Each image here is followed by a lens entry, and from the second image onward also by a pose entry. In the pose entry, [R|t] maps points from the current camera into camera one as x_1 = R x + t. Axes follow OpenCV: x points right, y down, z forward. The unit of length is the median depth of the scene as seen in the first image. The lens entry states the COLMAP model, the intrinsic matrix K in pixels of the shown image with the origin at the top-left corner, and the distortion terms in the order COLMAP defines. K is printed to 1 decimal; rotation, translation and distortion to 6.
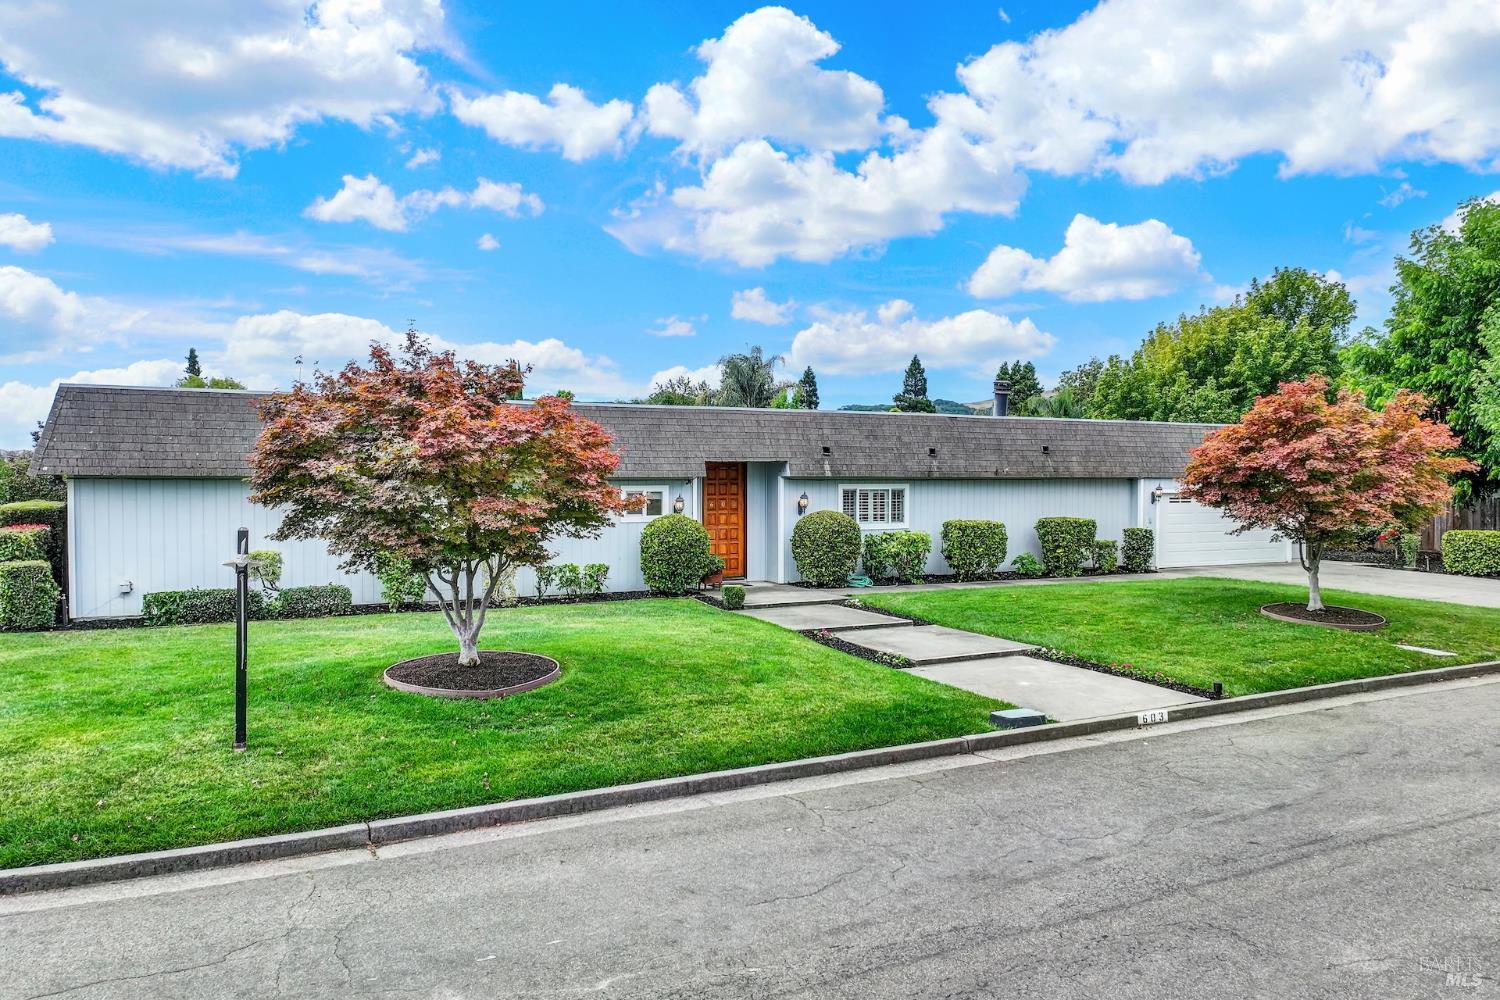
lens RADIAL K [[1048.2, 0, 756.0], [0, 1048.2, 474.3], [0, 0, 1]] dist [-0.004686, 0.019102]
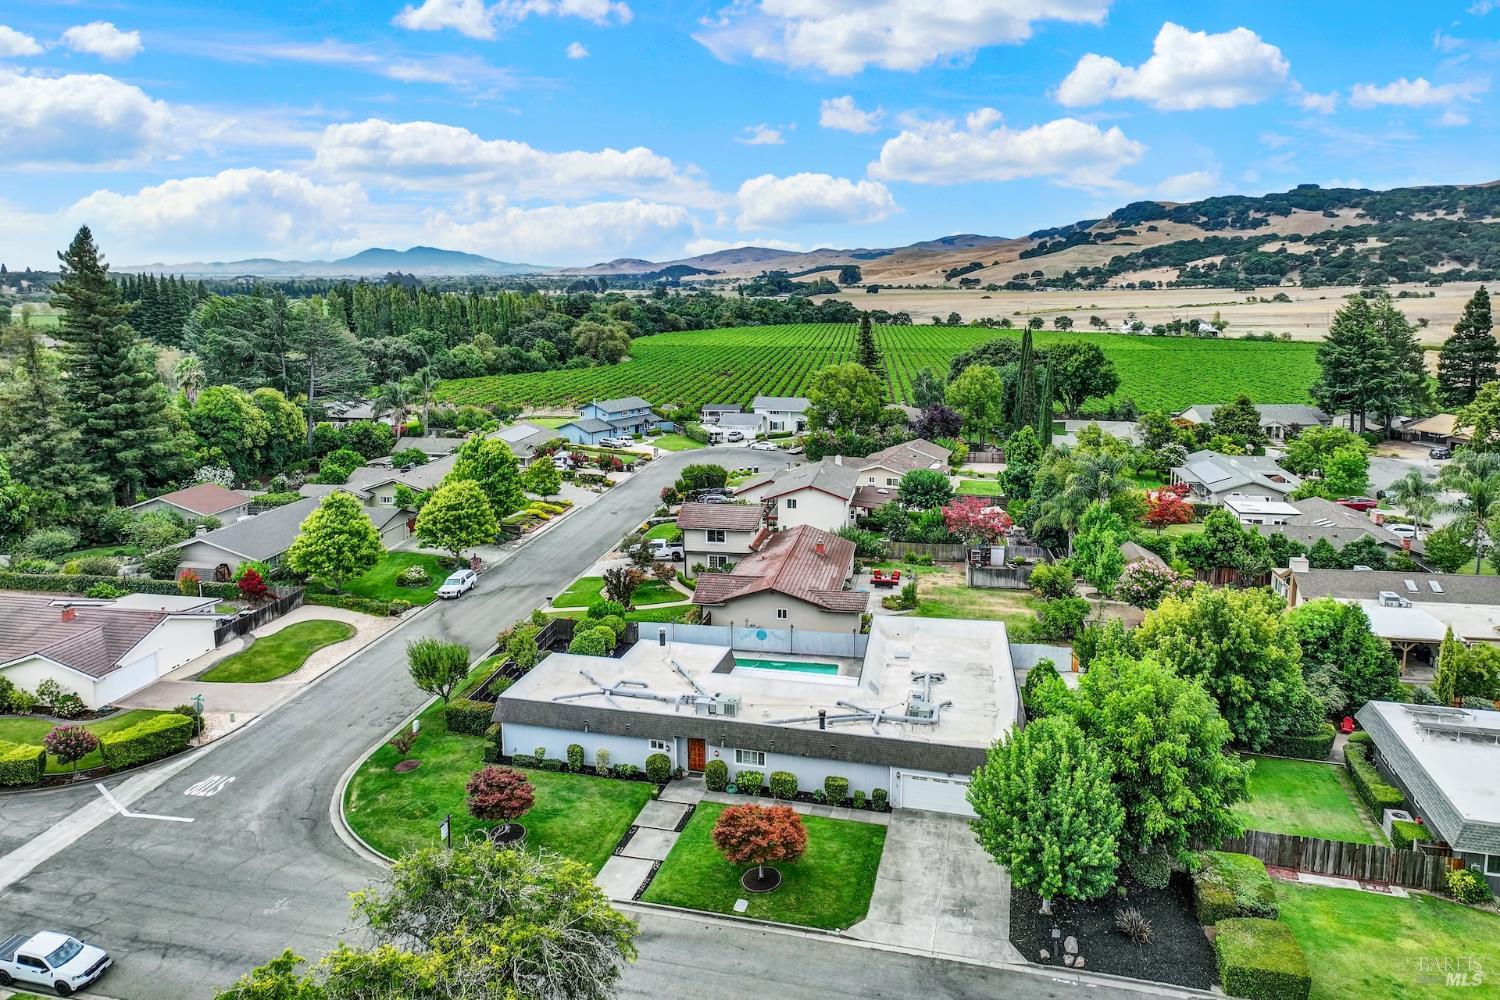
lens RADIAL K [[1048.5, 0, 756.8], [0, 1048.5, 436.6], [0, 0, 1]] dist [-0.000278, 0.012718]
pose [[0.750076, 0.097868, -0.654070, 1.696835], [0.007847, 0.987604, 0.156773, -1.124254], [0.661305, -0.122724, 0.740010, -0.744525]]
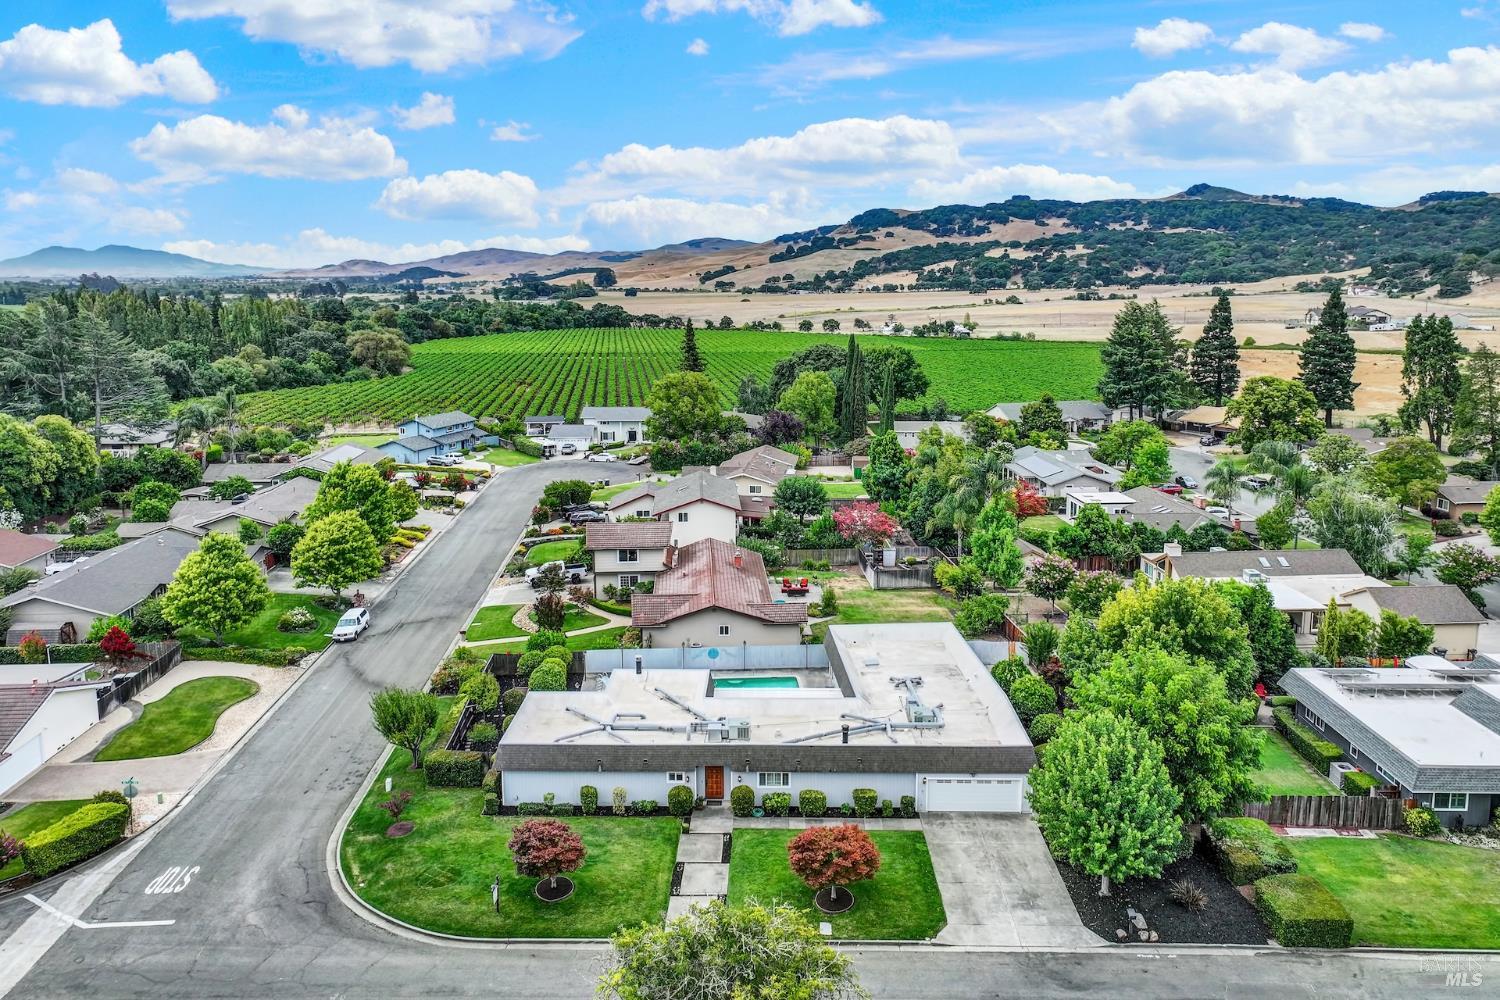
lens RADIAL K [[1048.5, 0, 756.8], [0, 1048.5, 436.6], [0, 0, 1]] dist [-0.000278, 0.012718]
pose [[0.884809, 0.067653, -0.461017, 1.181851], [0.005907, 0.987695, 0.156279, -1.174234], [0.465917, -0.141001, 0.873522, -1.087901]]
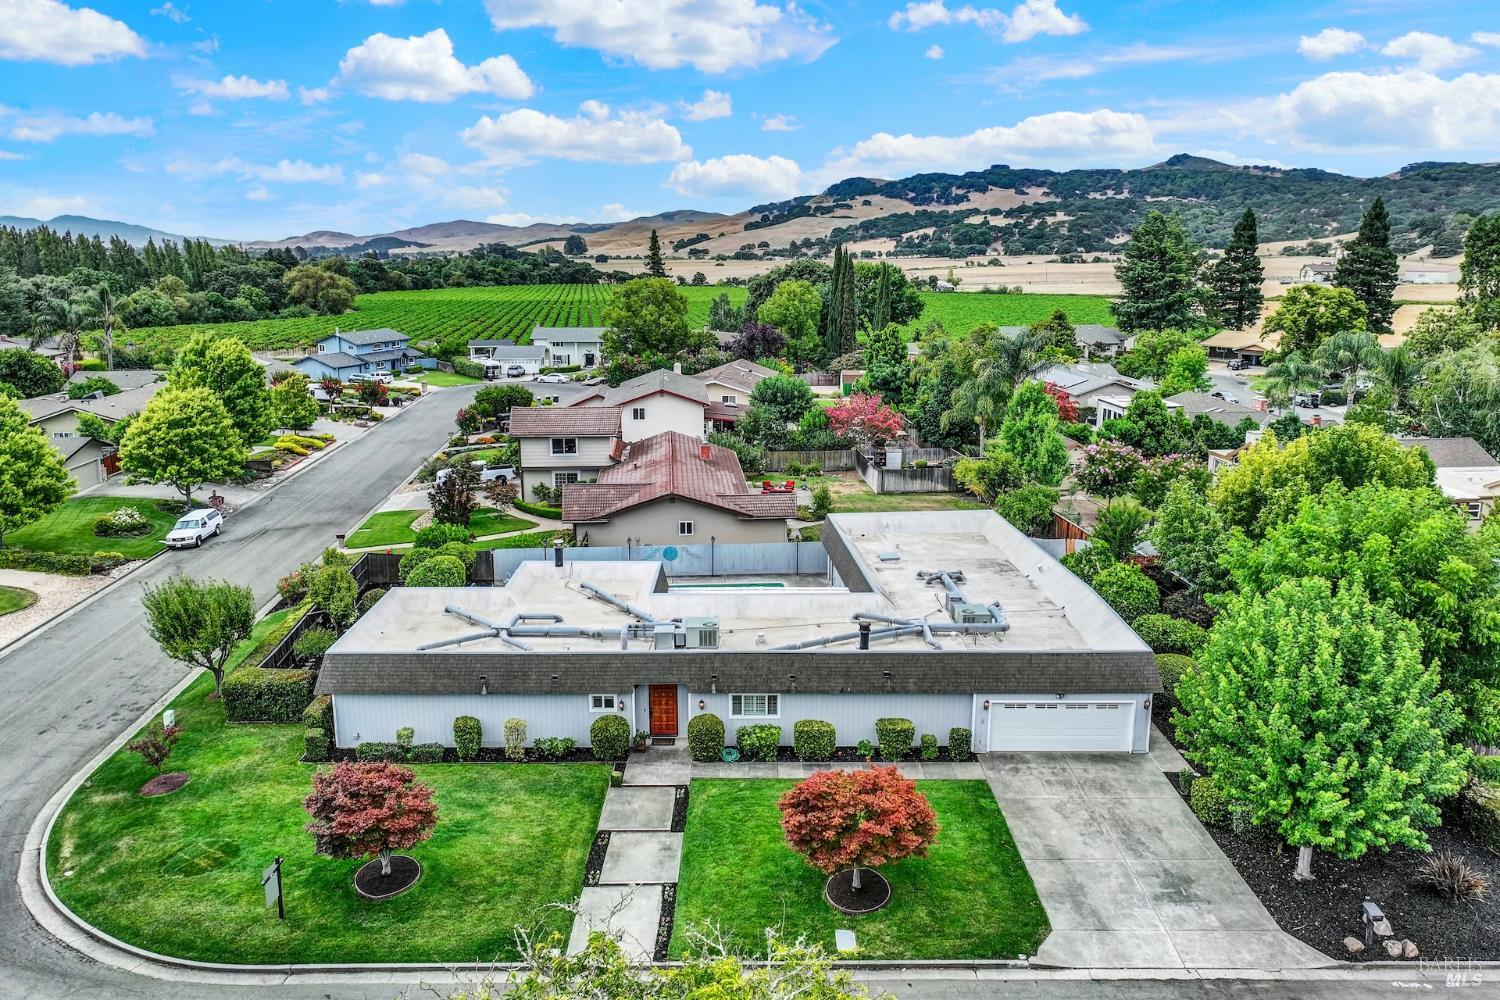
lens RADIAL K [[1048.2, 0, 756.0], [0, 1048.2, 474.3], [0, 0, 1]] dist [-0.004686, 0.019102]
pose [[0.895259, 0.093441, -0.435638, 0.794186], [0.001540, 0.977106, 0.212747, -0.668441], [0.445544, -0.191134, 0.874619, -0.346885]]
